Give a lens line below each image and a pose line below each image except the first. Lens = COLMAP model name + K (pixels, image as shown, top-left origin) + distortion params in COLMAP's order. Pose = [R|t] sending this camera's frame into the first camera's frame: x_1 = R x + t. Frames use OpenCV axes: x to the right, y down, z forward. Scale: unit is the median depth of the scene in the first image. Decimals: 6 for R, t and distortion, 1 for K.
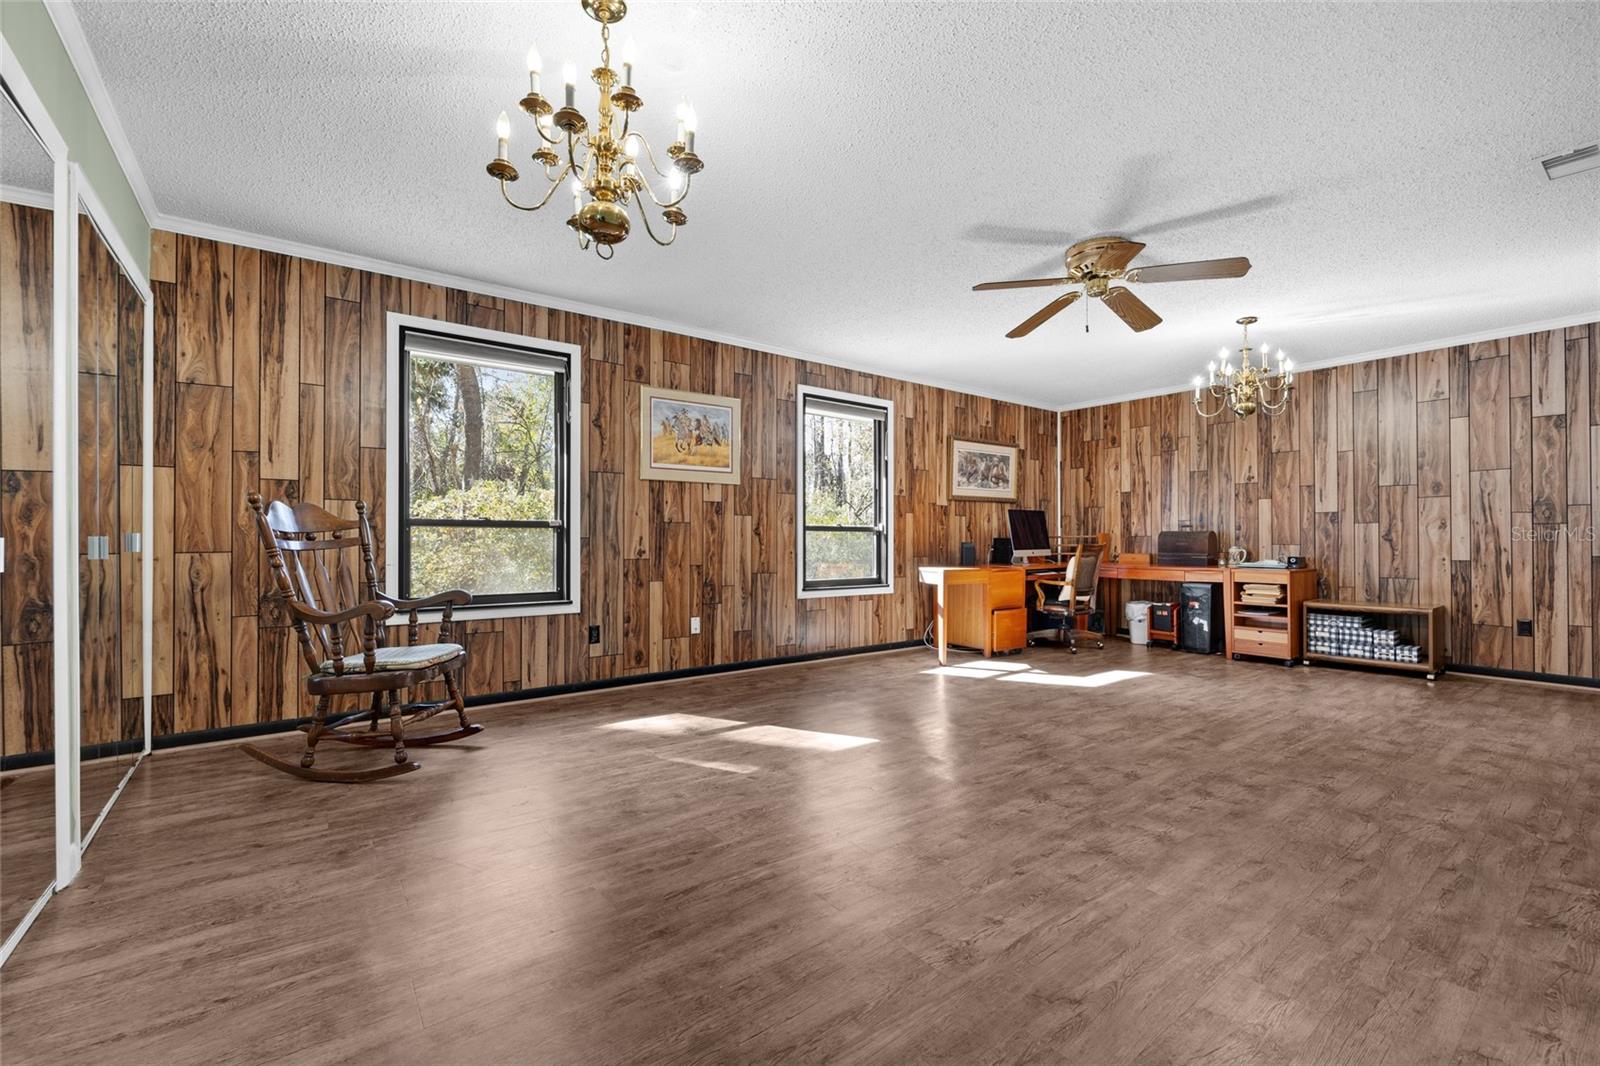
lens RADIAL K [[690.8, 0, 800.0], [0, 690.8, 533.0], [0, 0, 1]] dist [-0.014233, 0.000138]
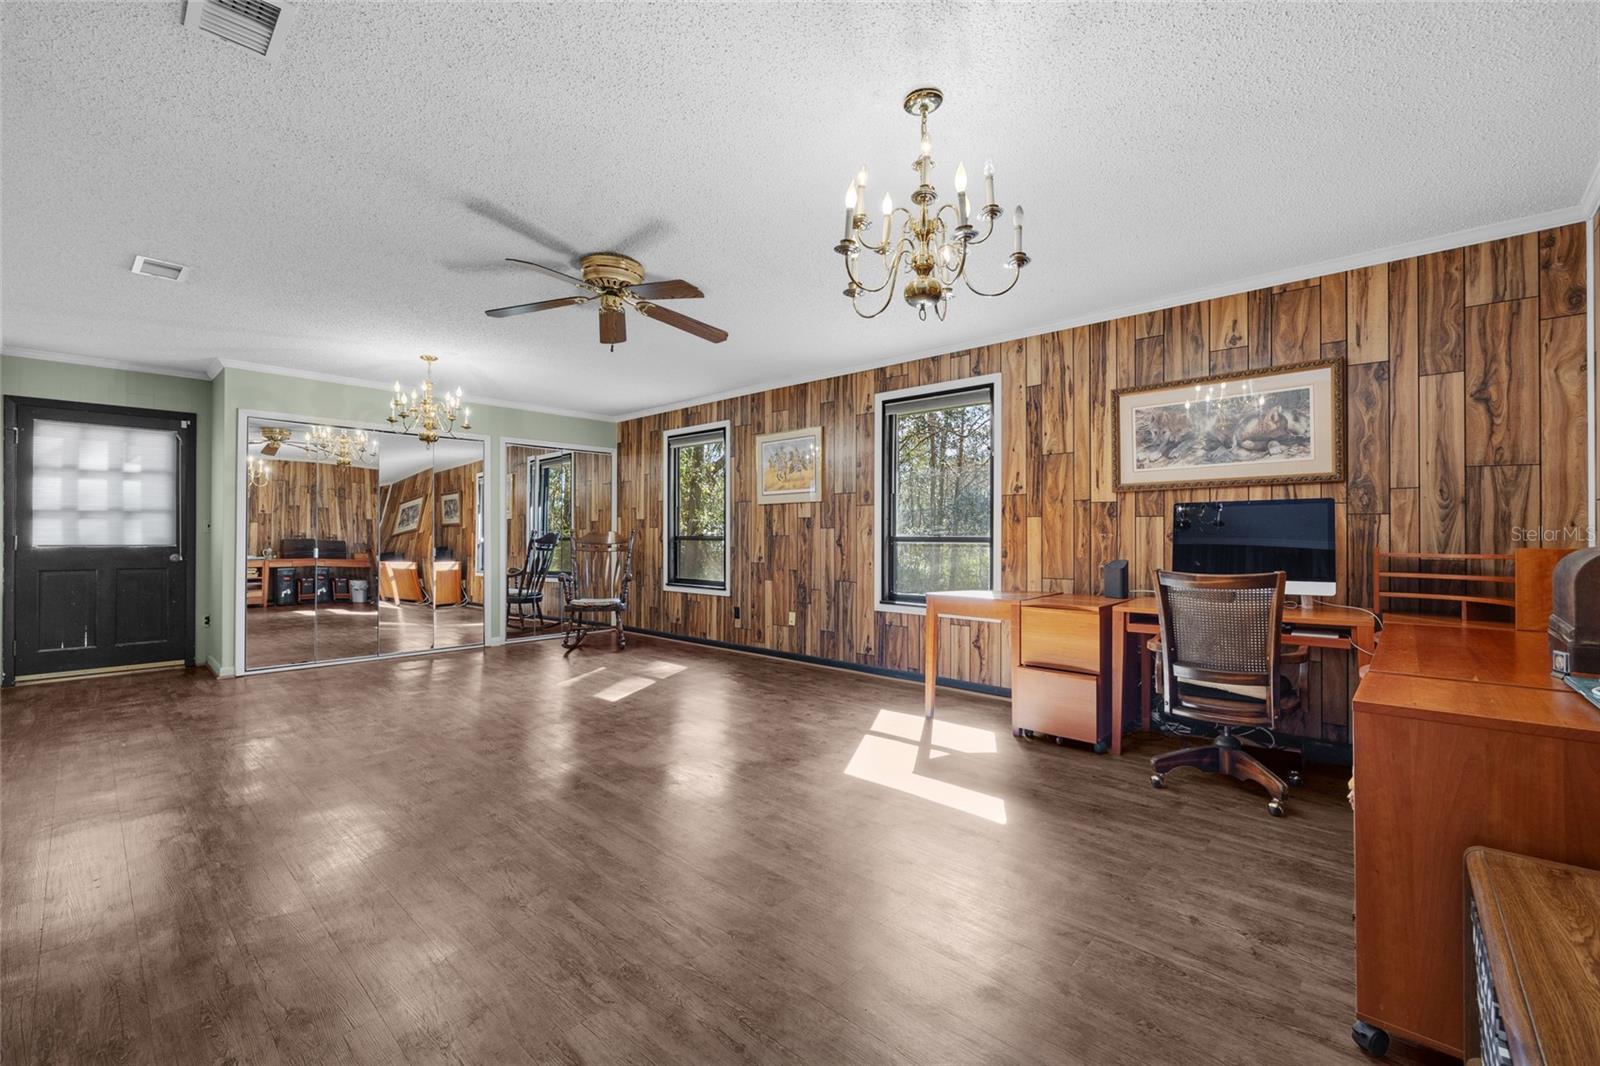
lens RADIAL K [[699.4, 0, 794.1], [0, 699.4, 525.5], [0, 0, 1]] dist [0.001472, 0.000431]
pose [[0.138272, -0.012725, -0.990313, 1.052461], [0.012669, 0.999858, -0.011078, -0.018415], [0.990313, -0.011015, 0.138414, 0.802190]]
